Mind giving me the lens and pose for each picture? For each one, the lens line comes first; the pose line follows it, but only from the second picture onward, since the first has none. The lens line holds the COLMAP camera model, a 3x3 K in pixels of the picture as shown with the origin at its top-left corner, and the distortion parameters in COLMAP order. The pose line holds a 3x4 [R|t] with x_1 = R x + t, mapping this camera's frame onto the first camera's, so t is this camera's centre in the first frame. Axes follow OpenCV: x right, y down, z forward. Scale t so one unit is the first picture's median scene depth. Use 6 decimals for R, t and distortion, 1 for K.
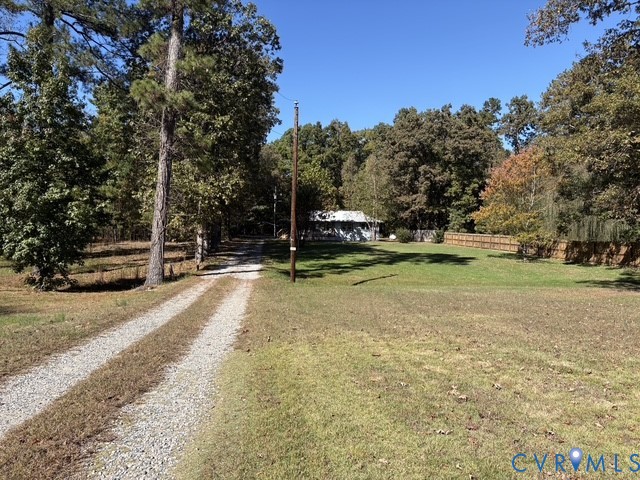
lens RADIAL K [[472.9, 0, 320.0], [0, 472.9, 240.0], [0, 0, 1]] dist [0.078519, -0.099904]
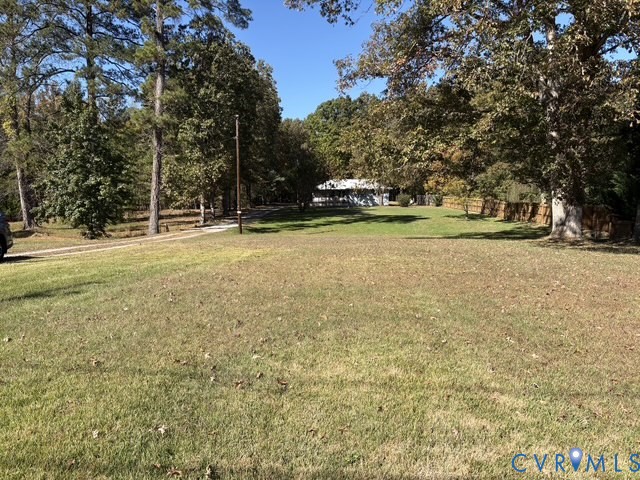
lens RADIAL K [[472.9, 0, 320.0], [0, 472.9, 240.0], [0, 0, 1]] dist [0.078519, -0.099904]
pose [[0.990939, -0.010343, -0.133911, 0.409710], [0.019734, 0.997422, 0.068987, 0.007961], [0.132852, -0.071005, 0.988589, -0.500568]]
